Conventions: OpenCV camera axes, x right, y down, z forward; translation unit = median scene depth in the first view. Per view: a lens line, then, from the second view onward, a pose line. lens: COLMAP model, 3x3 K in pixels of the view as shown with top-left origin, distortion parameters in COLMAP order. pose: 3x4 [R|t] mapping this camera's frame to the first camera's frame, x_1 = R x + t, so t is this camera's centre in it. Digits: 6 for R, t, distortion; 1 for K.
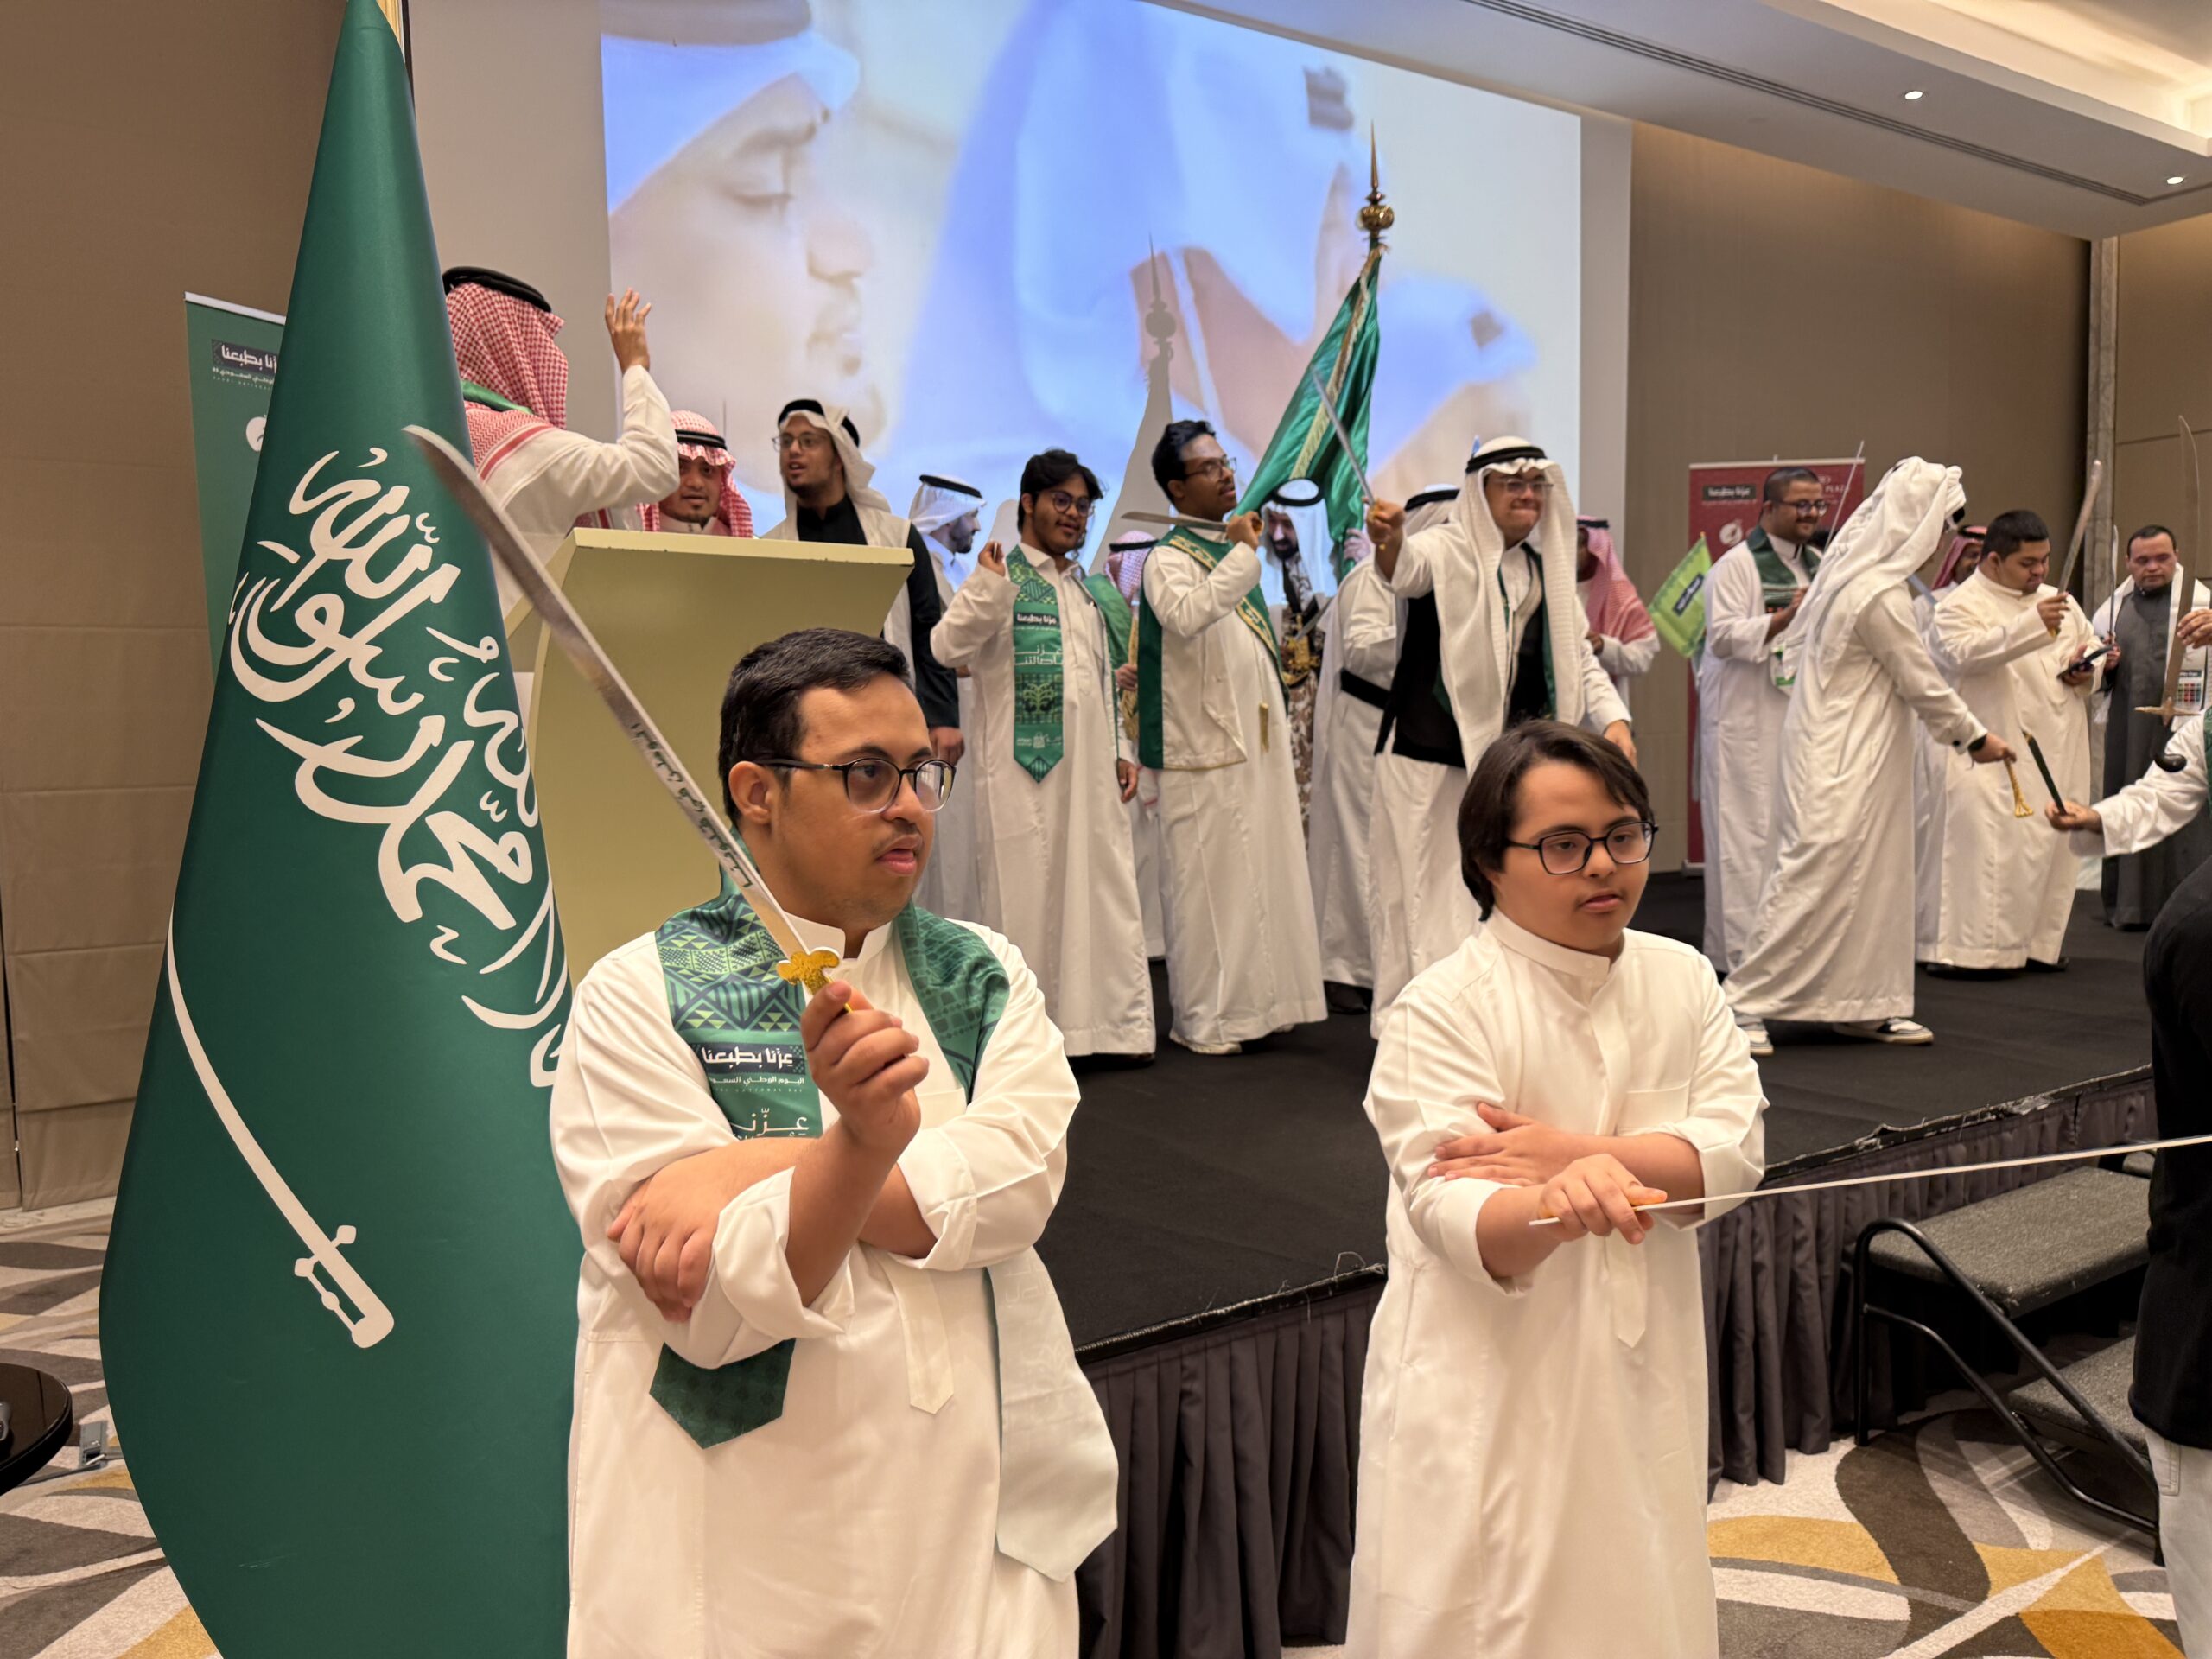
lens RADIAL K [[1578.1, 0, 1137.2], [0, 1578.1, 831.6], [0, 0, 1]] dist [0.006030, 0.006436]
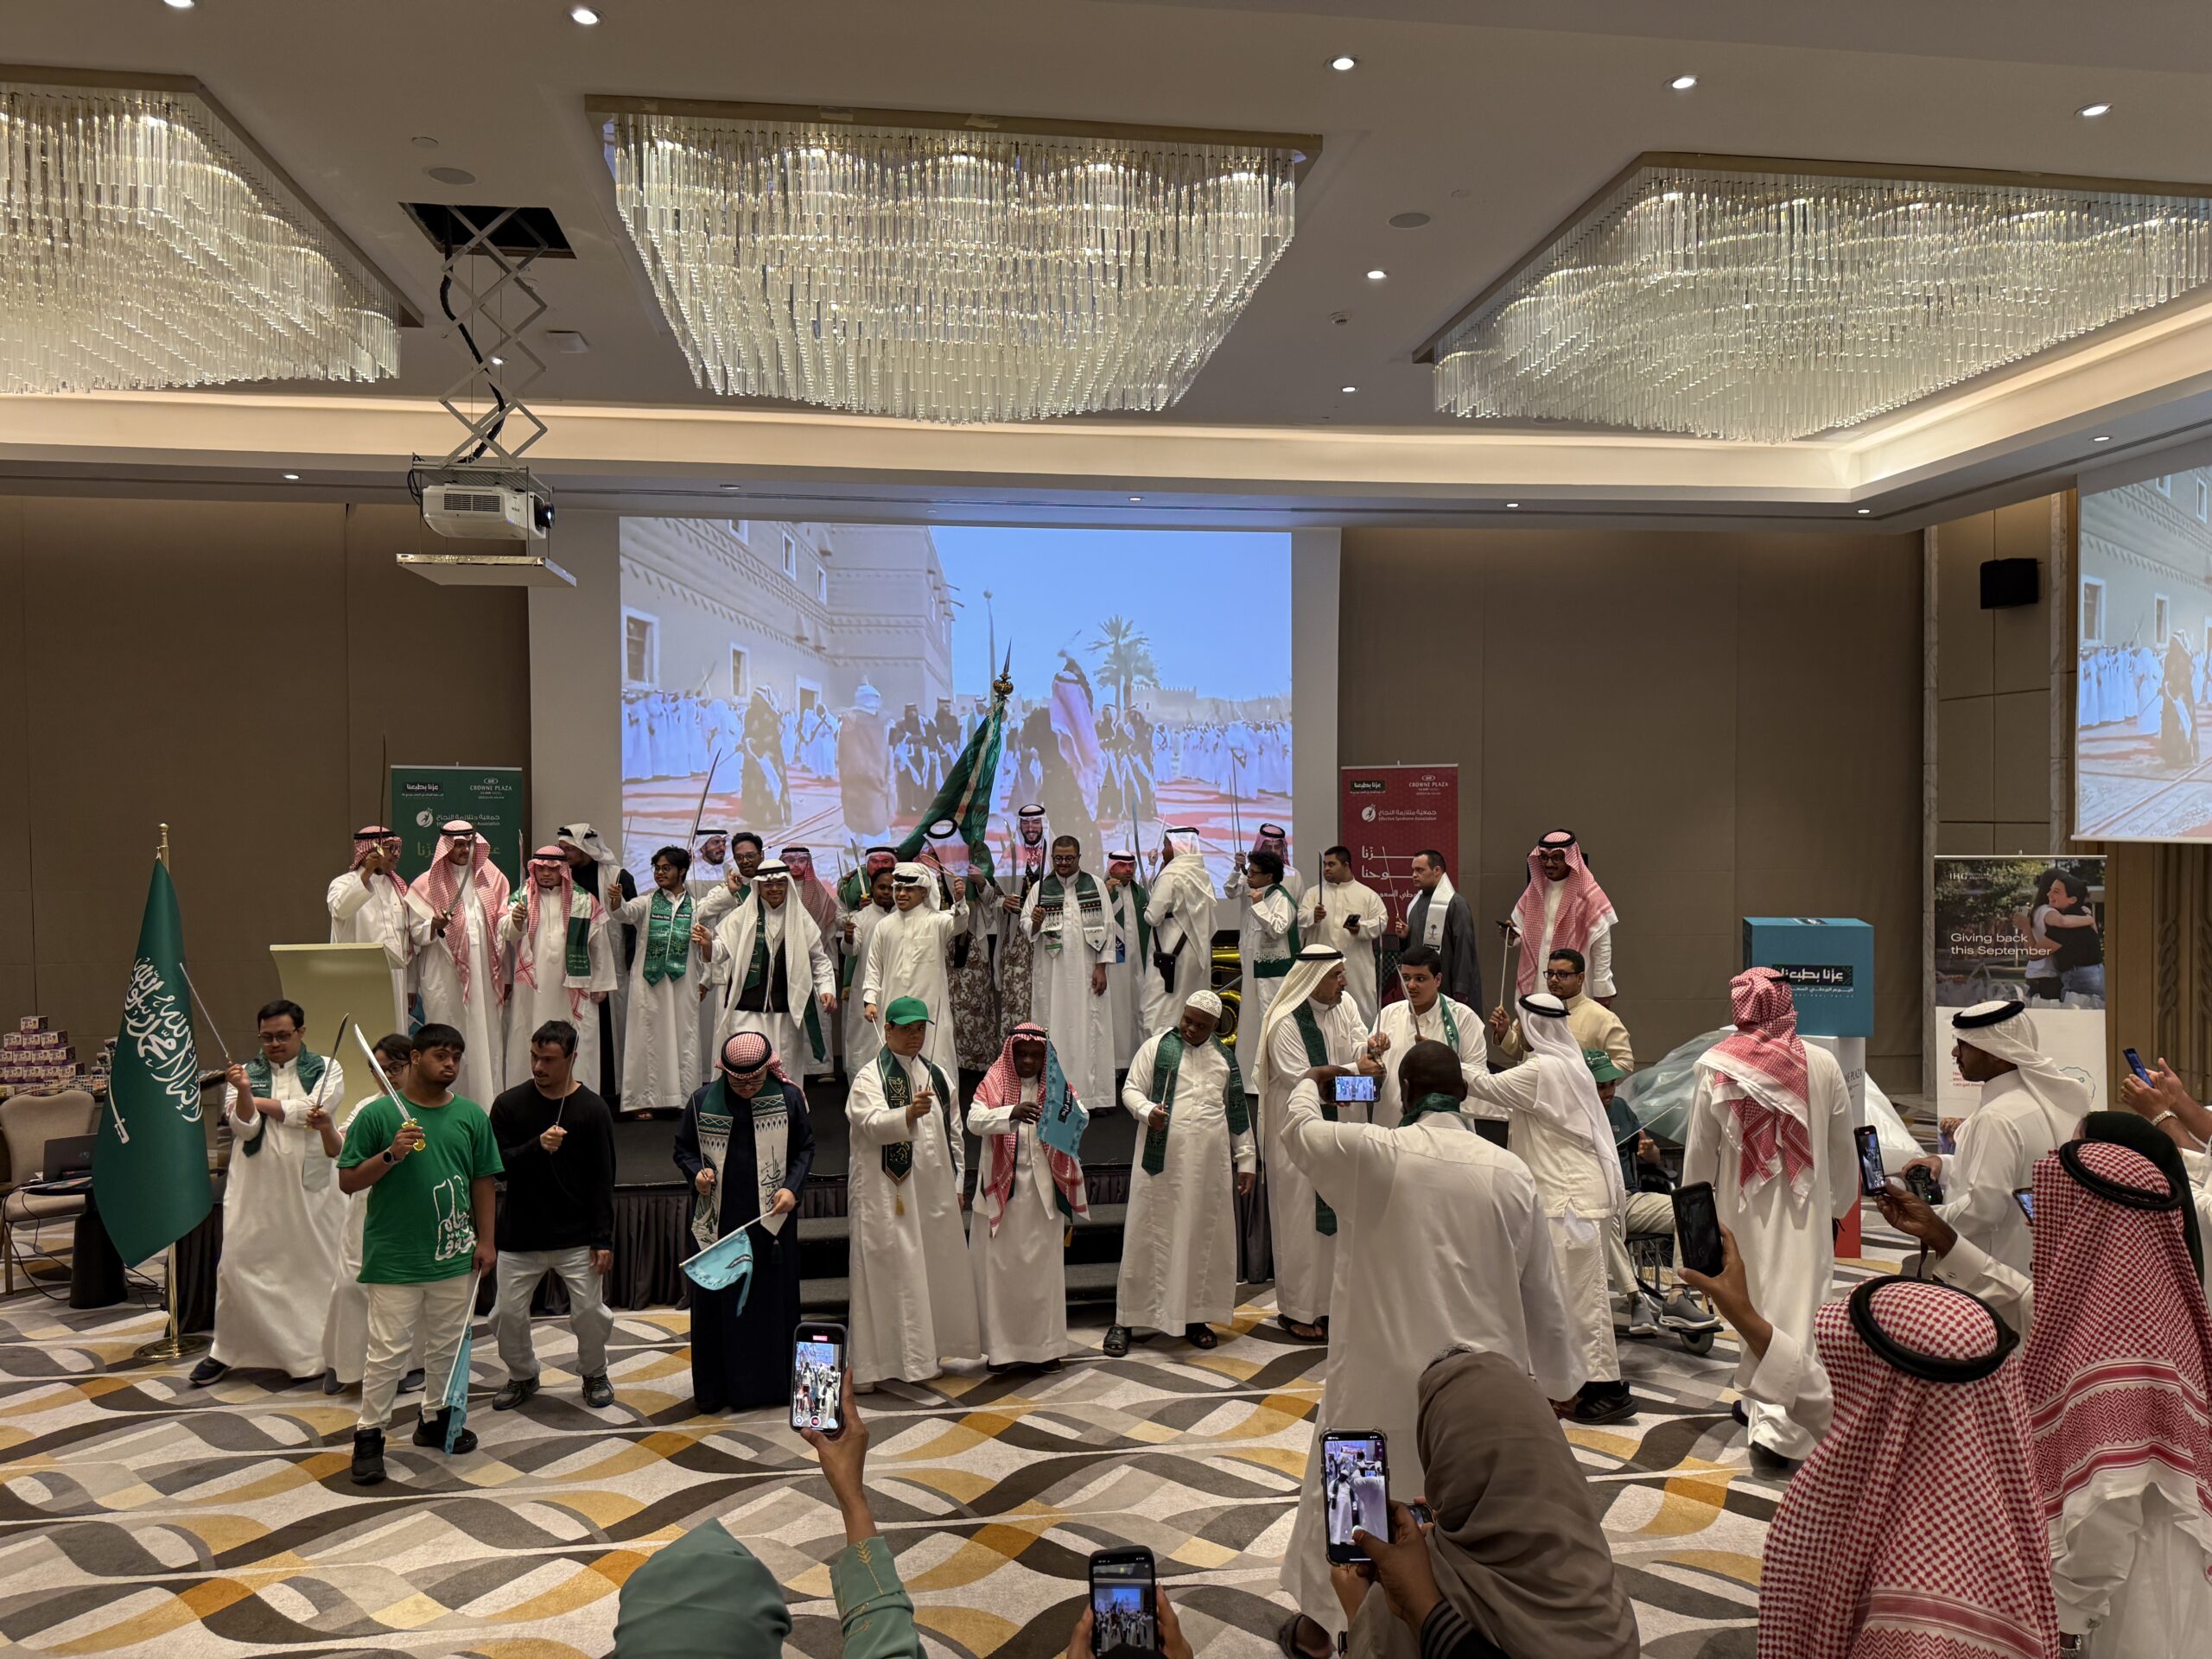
lens RADIAL K [[1578.1, 0, 1137.2], [0, 1578.1, 831.6], [0, 0, 1]] dist [0.006030, 0.006436]
pose [[0.905267, 0.022342, -0.424255, 3.984441], [-0.043445, 0.998249, -0.040133, -0.523969], [0.422615, 0.054763, 0.904653, -1.962601]]
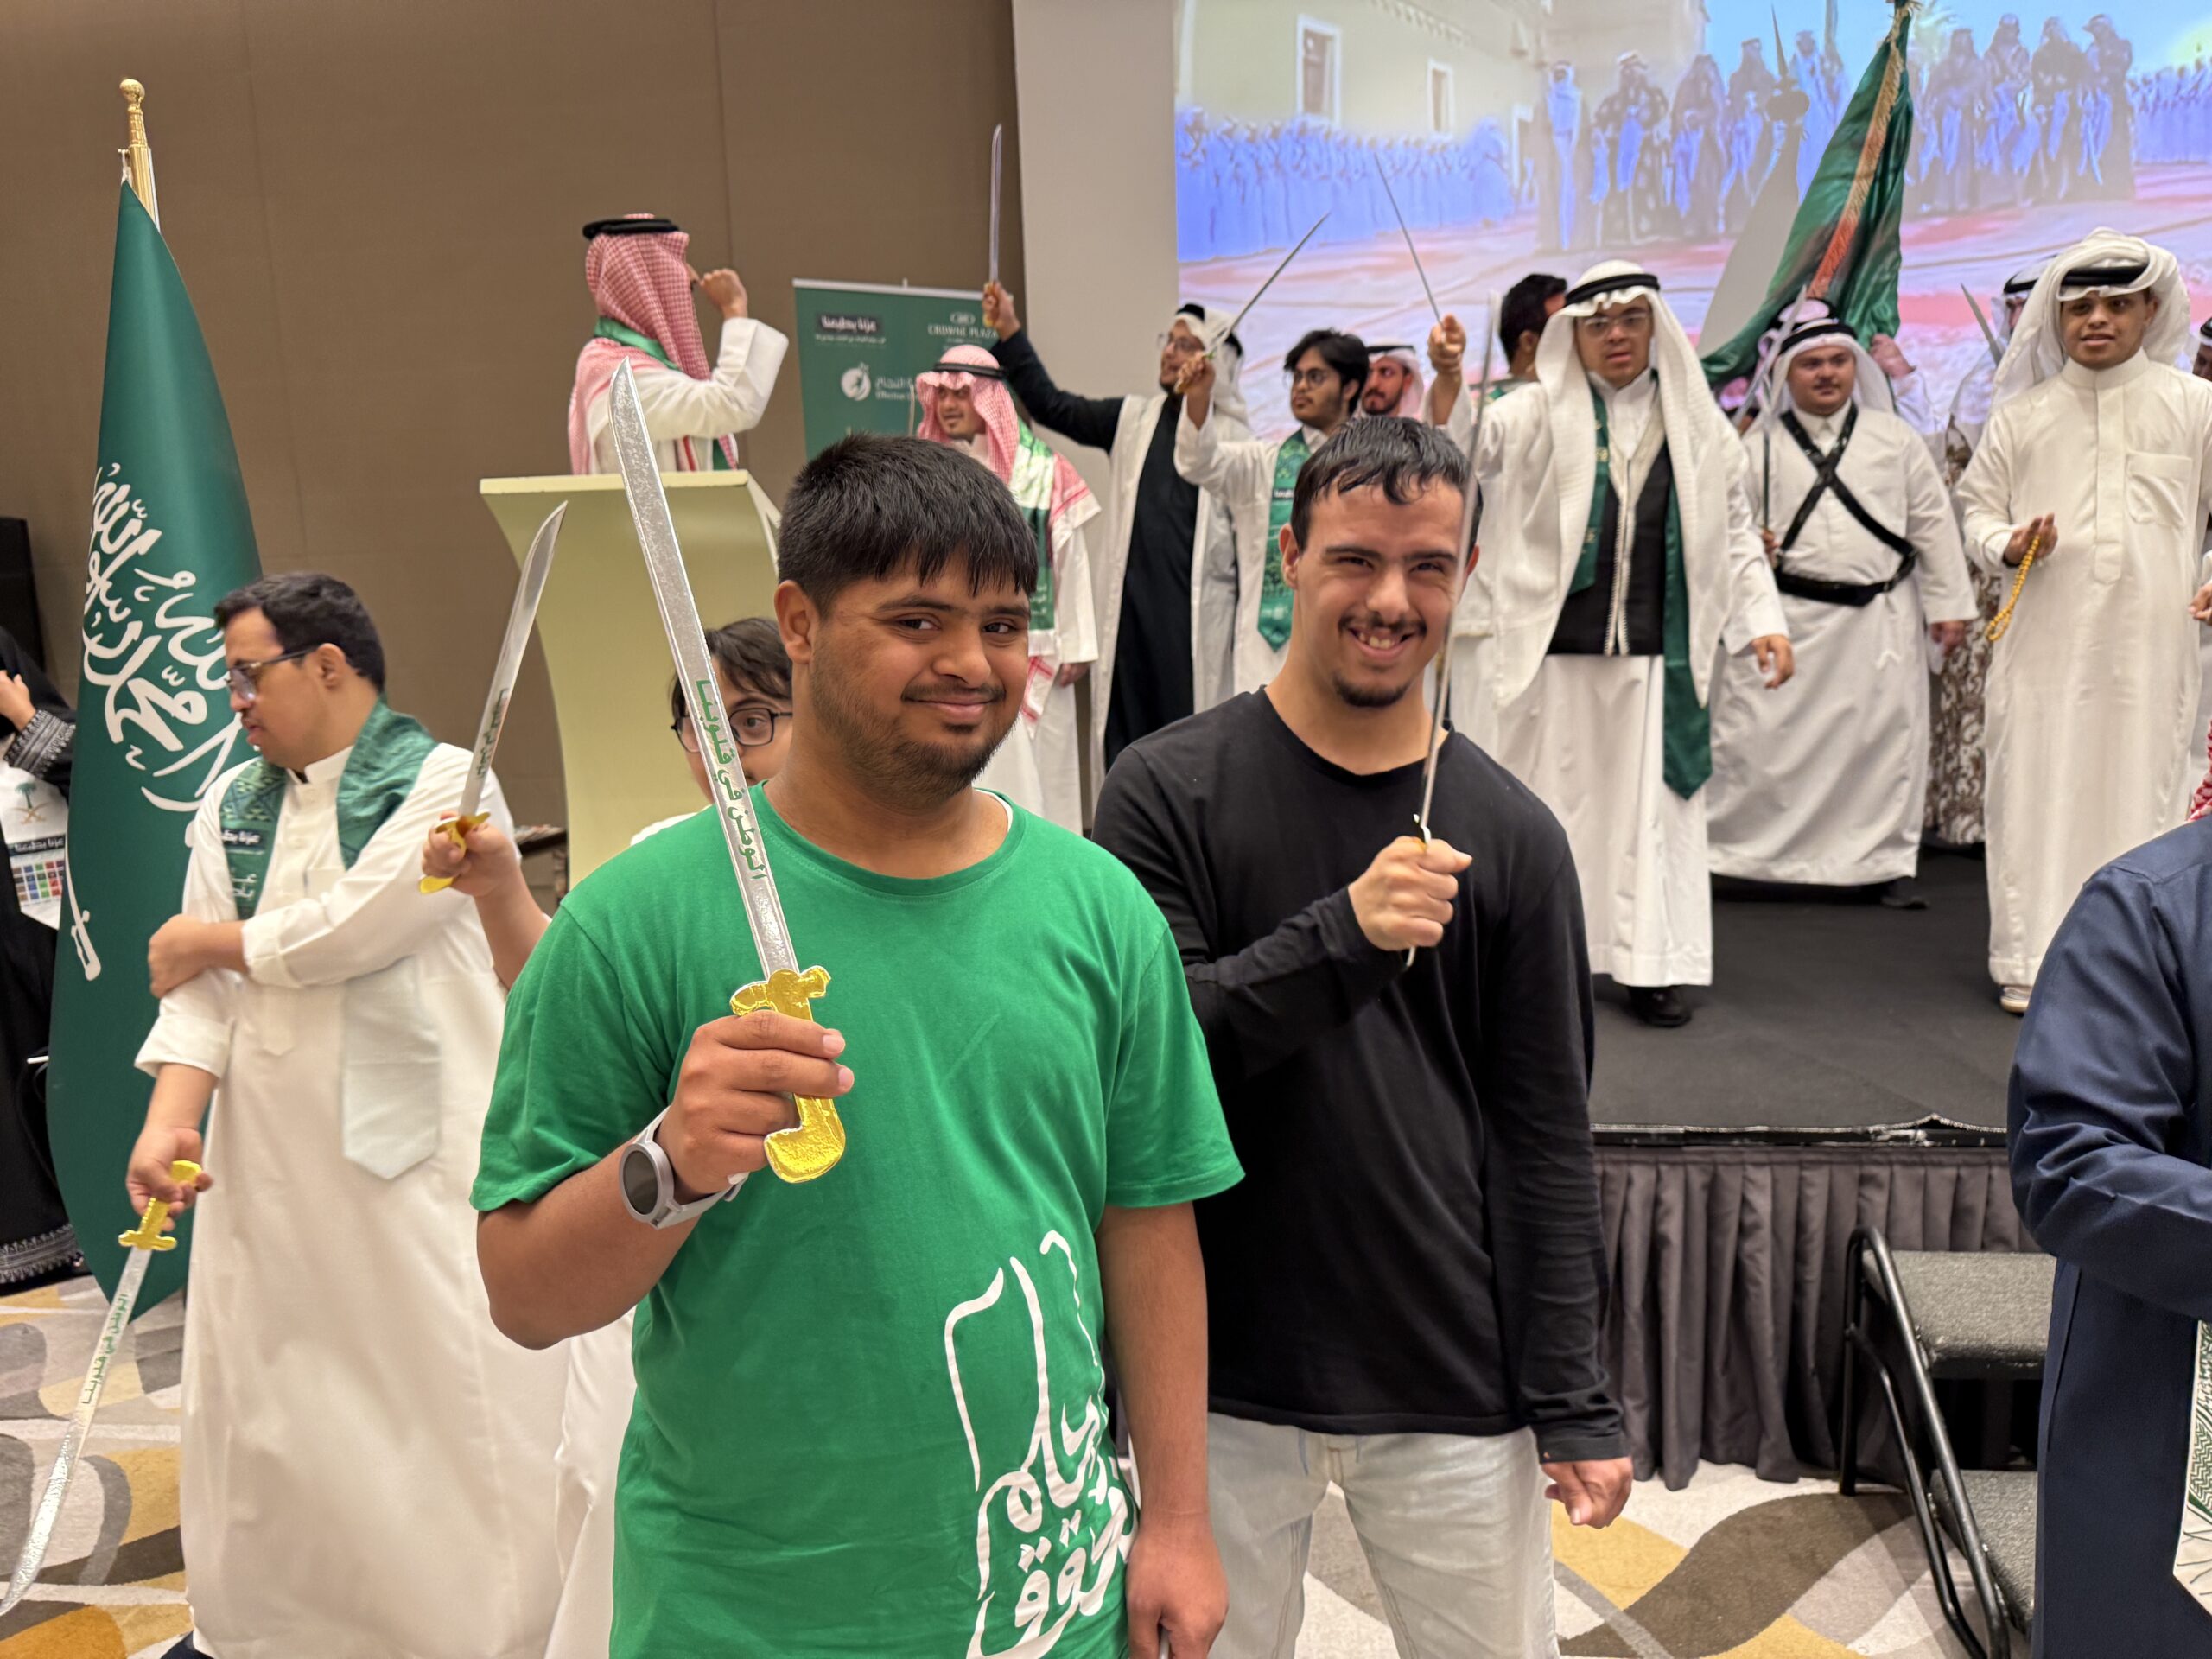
lens RADIAL K [[1583.5, 0, 1107.8], [0, 1583.5, 813.4], [0, 0, 1]] dist [-0.003230, -0.005163]
pose [[0.773751, 0.072832, -0.629290, 1.341632], [-0.024402, 0.996059, 0.085276, -0.036084], [0.633020, -0.050626, 0.772478, 0.320192]]
